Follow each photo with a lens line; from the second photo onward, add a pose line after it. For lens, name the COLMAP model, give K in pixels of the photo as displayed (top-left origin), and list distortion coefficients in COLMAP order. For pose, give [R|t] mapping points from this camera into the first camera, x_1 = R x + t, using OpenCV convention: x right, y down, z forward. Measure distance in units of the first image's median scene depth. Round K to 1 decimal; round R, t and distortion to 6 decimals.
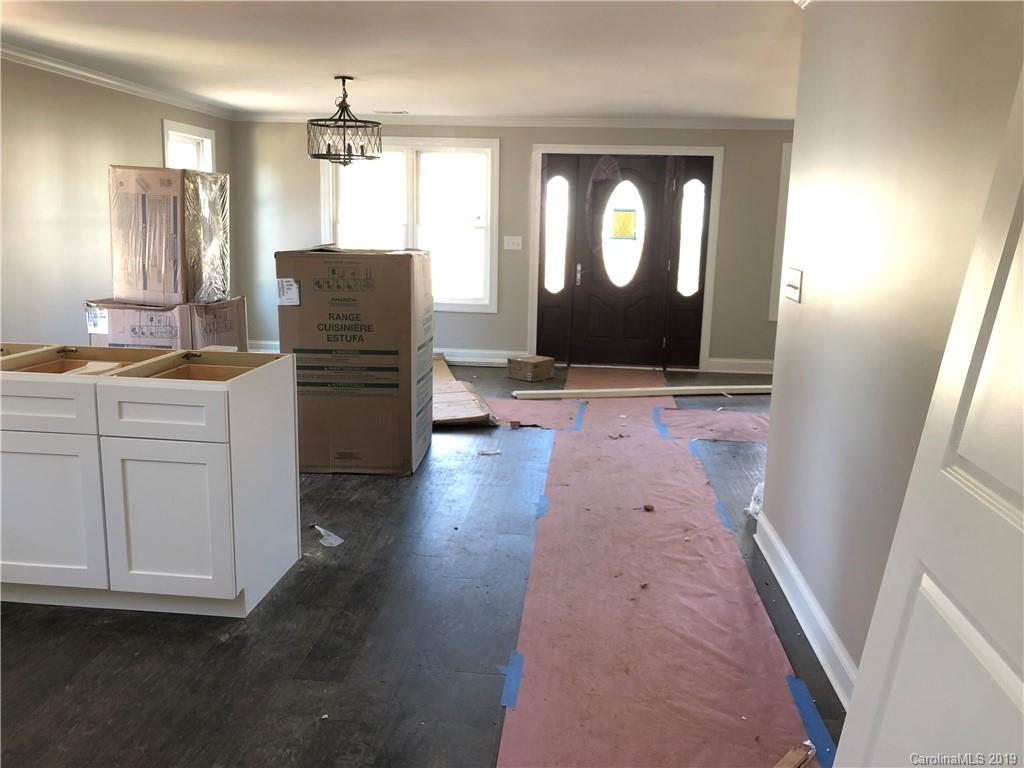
lens RADIAL K [[838.0, 0, 497.9], [0, 838.0, 384.0], [0, 0, 1]] dist [0.011918, 0.000702]
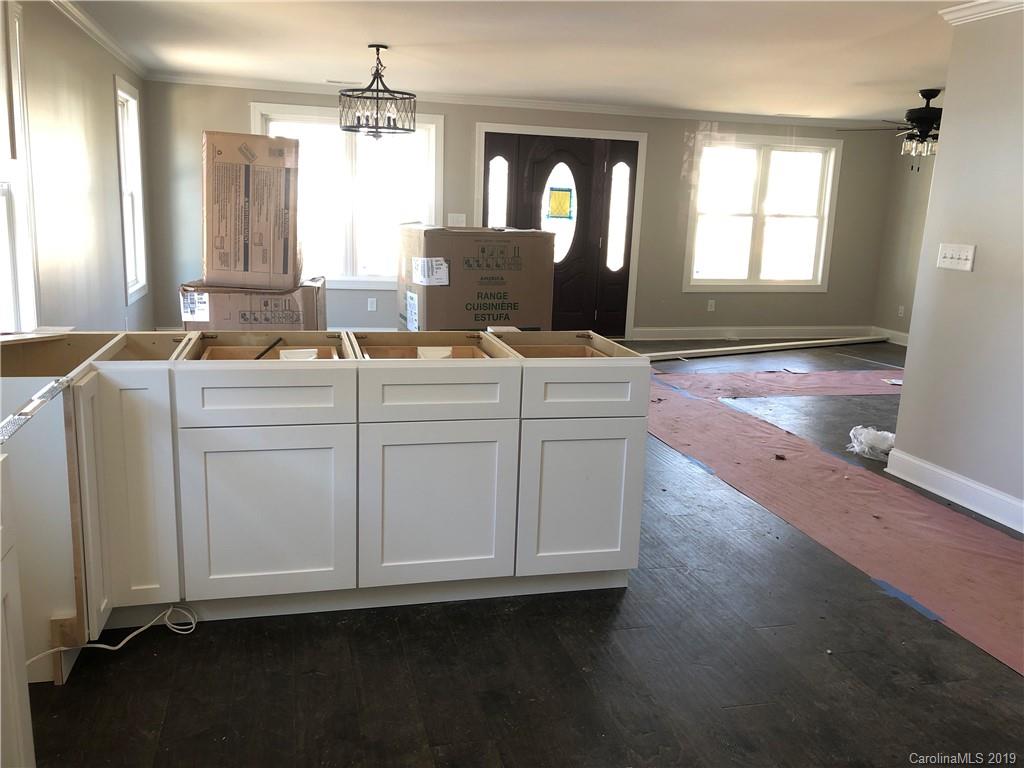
lens RADIAL K [[841.3, 0, 510.7], [0, 841.3, 379.1], [0, 0, 1]] dist [0.080242, -0.189494]
pose [[0.936060, -0.058662, 0.346914, -0.480169], [0.051565, 0.998229, 0.029662, -0.008783], [-0.348040, -0.009877, 0.937428, 0.046367]]
